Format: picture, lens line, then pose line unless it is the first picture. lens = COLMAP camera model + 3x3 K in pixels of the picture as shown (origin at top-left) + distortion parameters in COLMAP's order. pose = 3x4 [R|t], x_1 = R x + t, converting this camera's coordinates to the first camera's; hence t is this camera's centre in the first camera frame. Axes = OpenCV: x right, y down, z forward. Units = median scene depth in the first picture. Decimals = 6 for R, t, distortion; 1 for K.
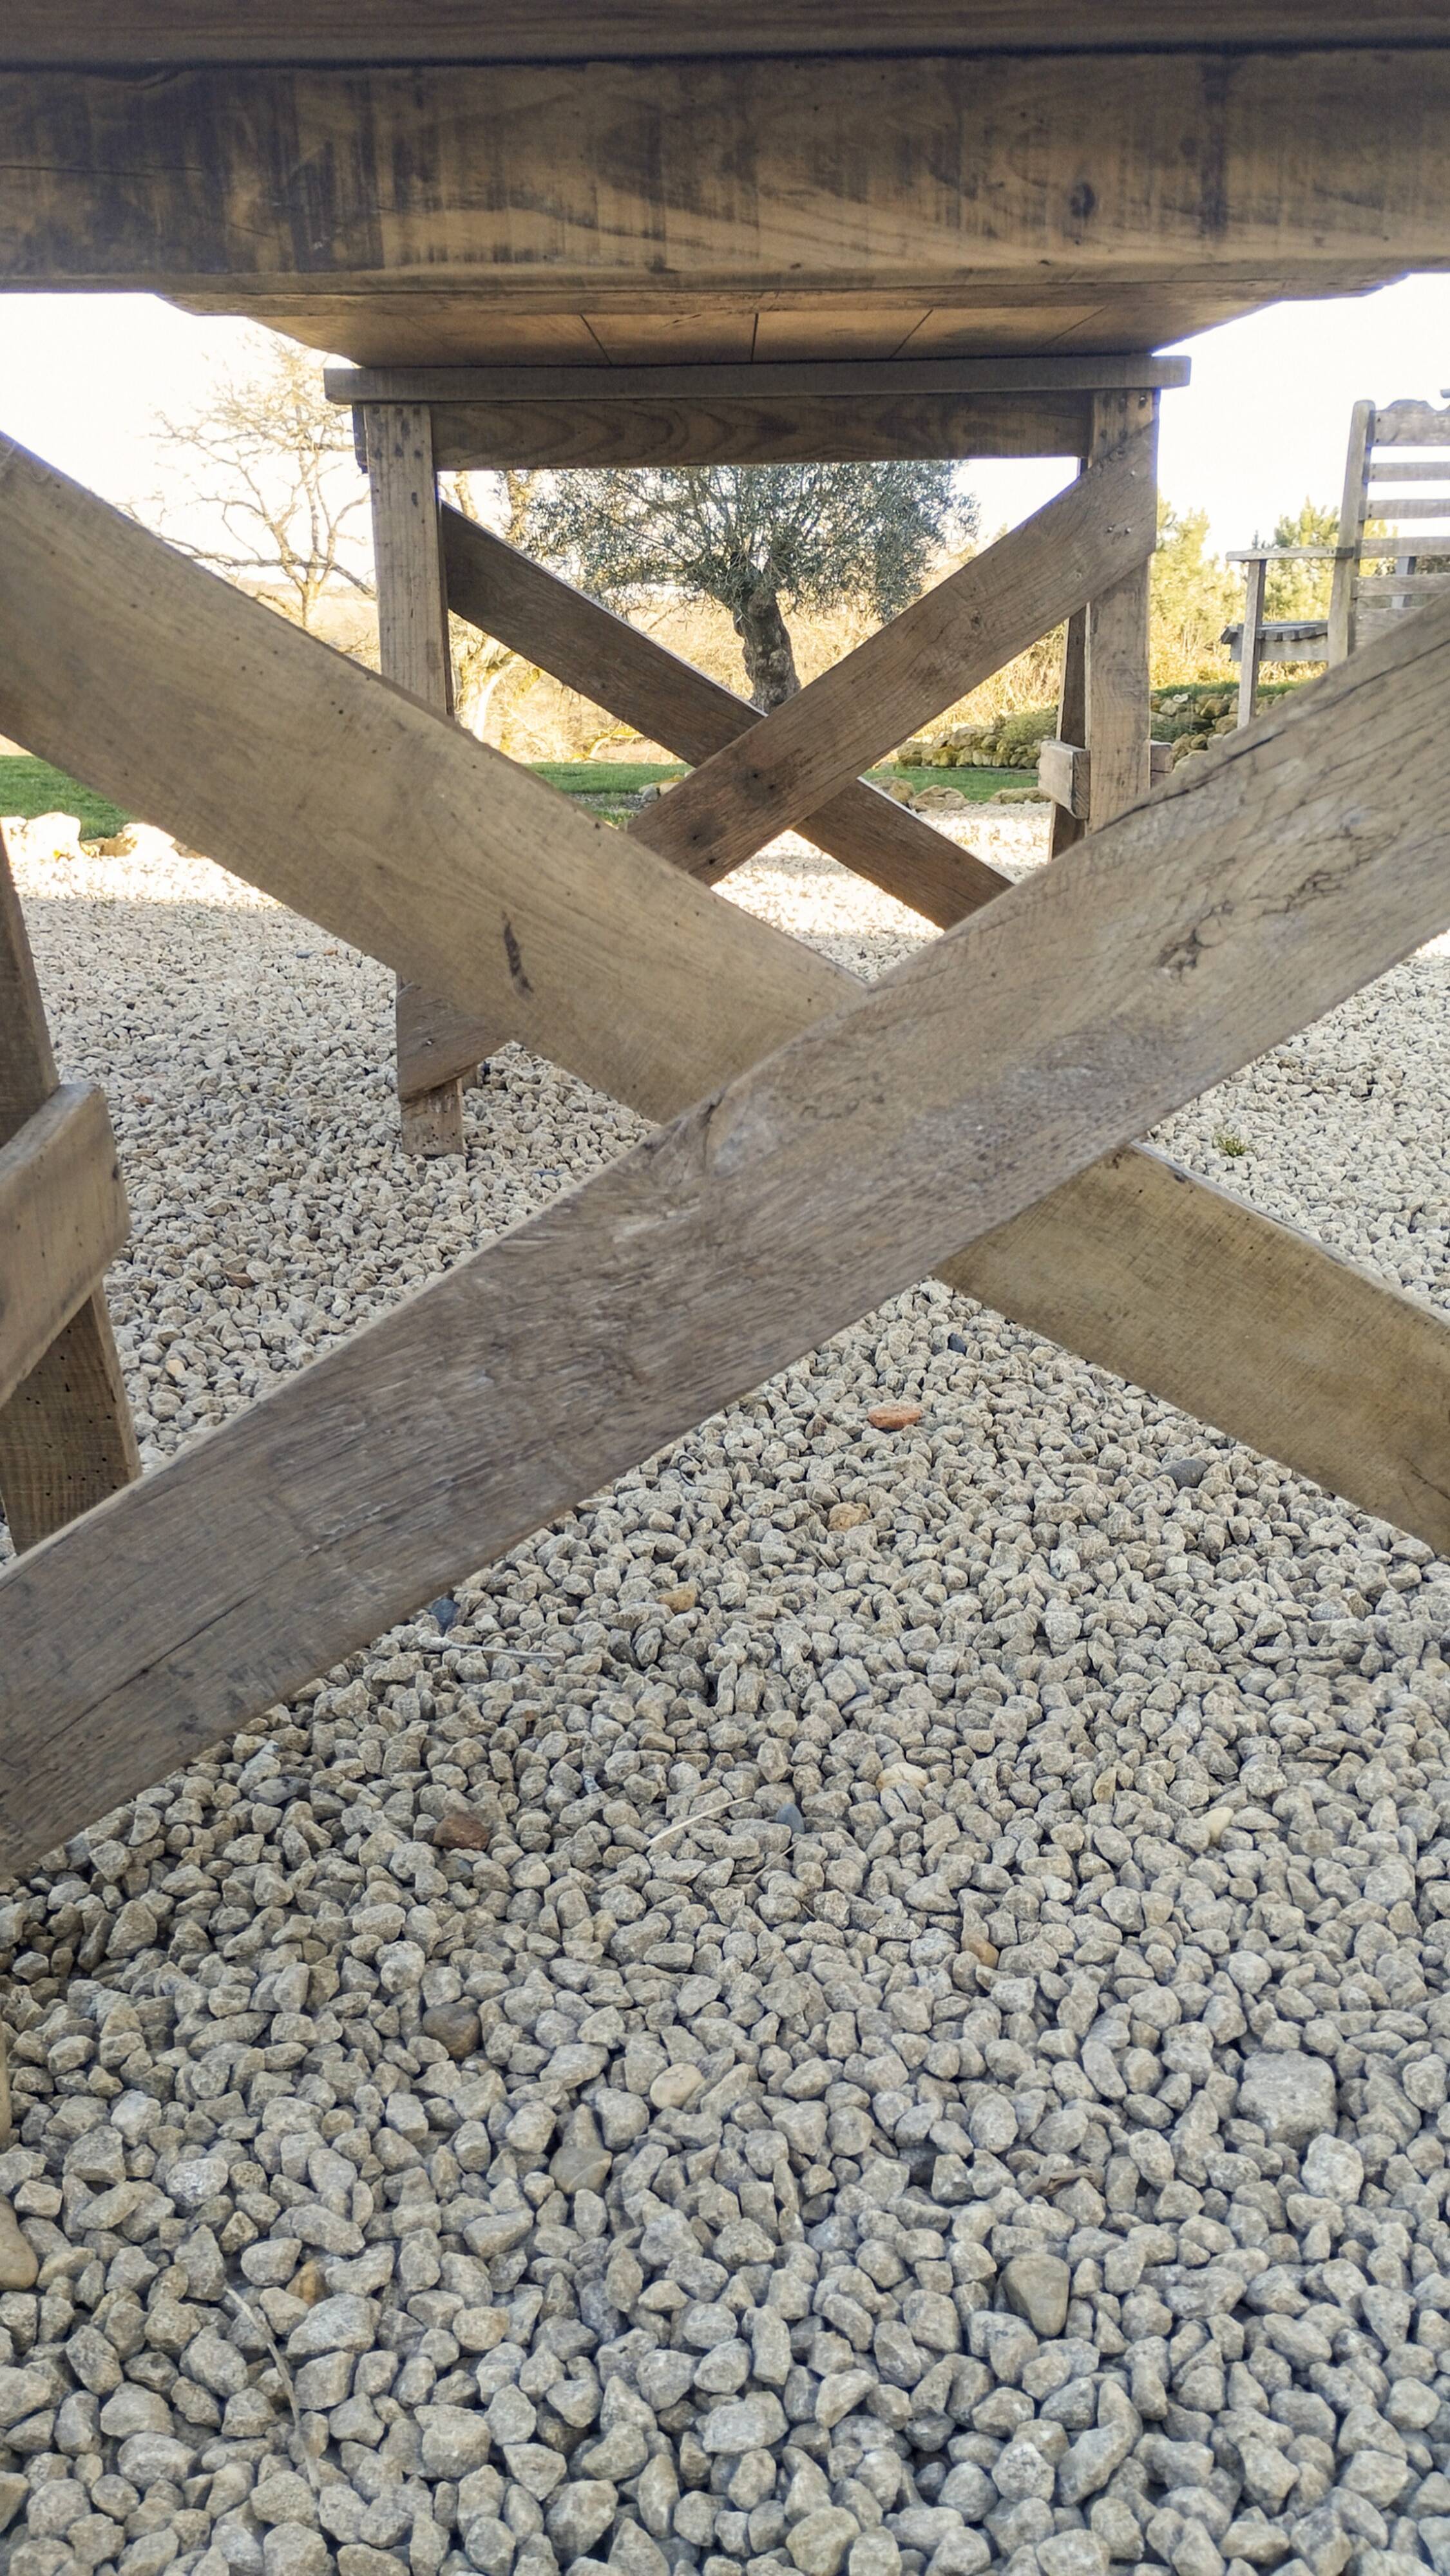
lens RADIAL K [[2166.6, 0, 725.0], [0, 2166.6, 1288.0], [0, 0, 1]] dist [0.076195, -0.106498]
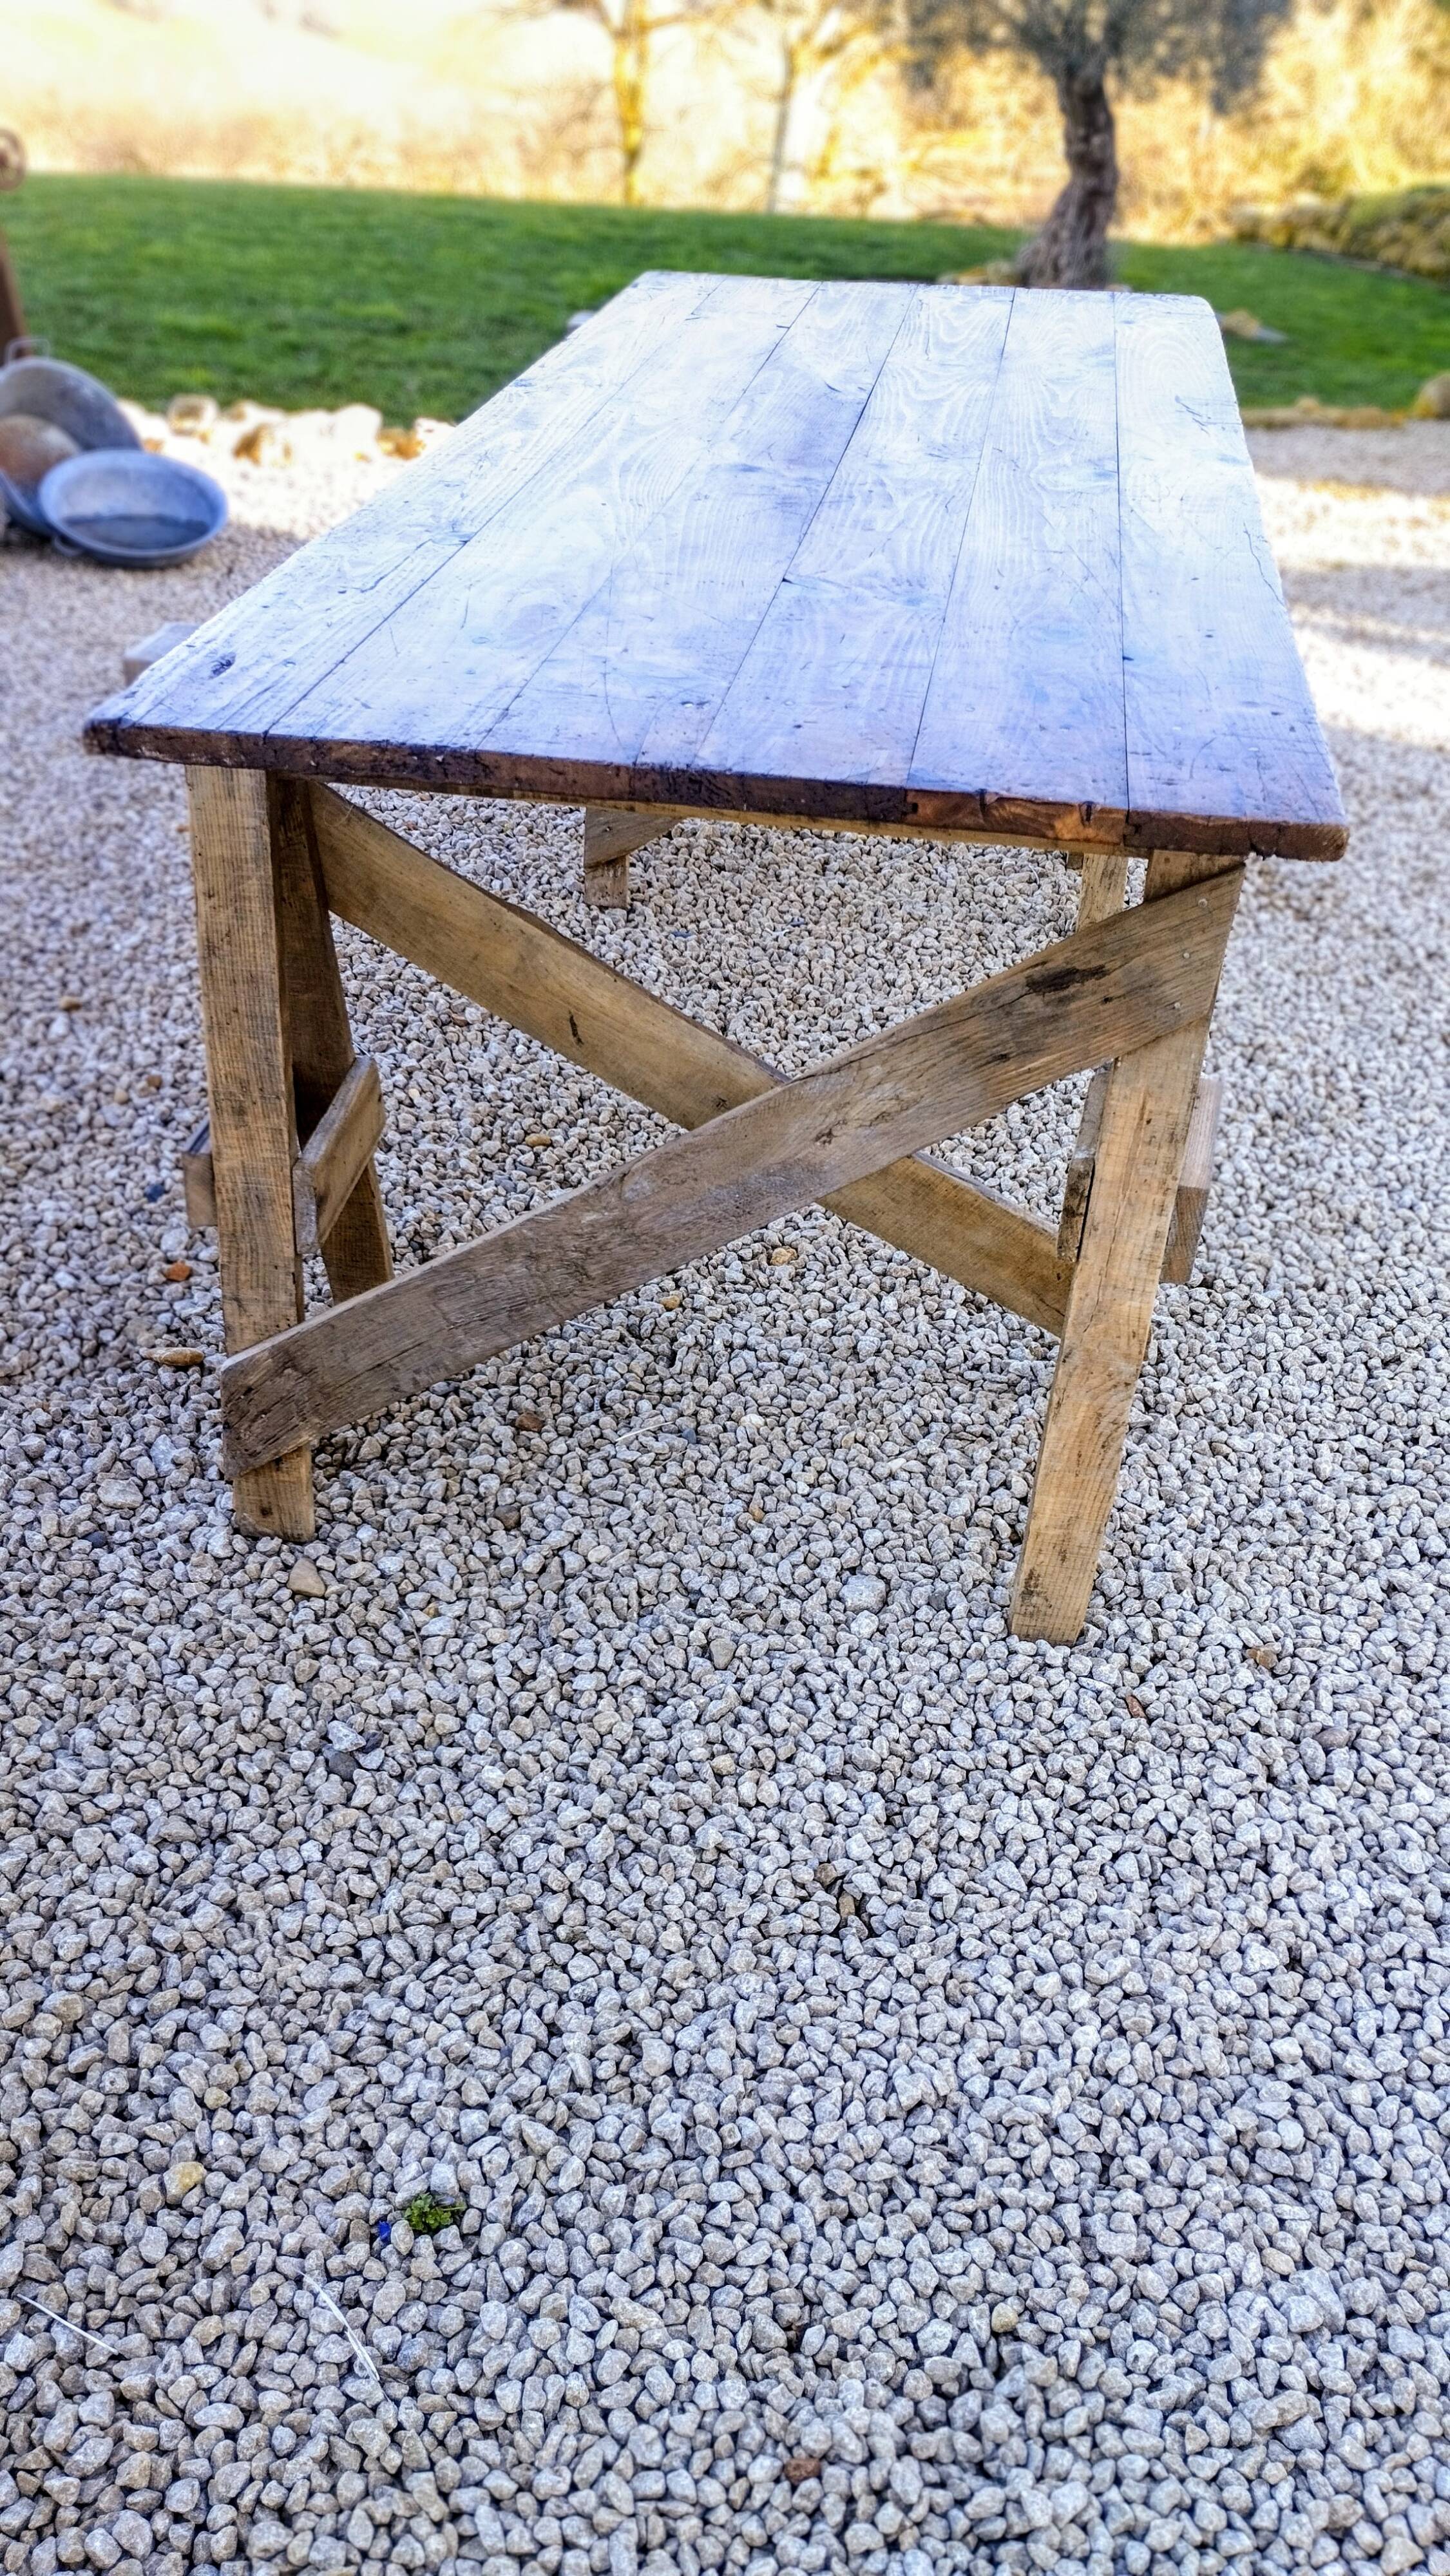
lens RADIAL K [[2166.6, 0, 725.0], [0, 2166.6, 1288.0], [0, 0, 1]] dist [0.076195, -0.106498]
pose [[0.987857, 0.119603, -0.099168, 0.293186], [-0.092048, 0.964737, 0.246597, -0.462341], [0.125165, -0.234474, 0.964031, -1.074680]]
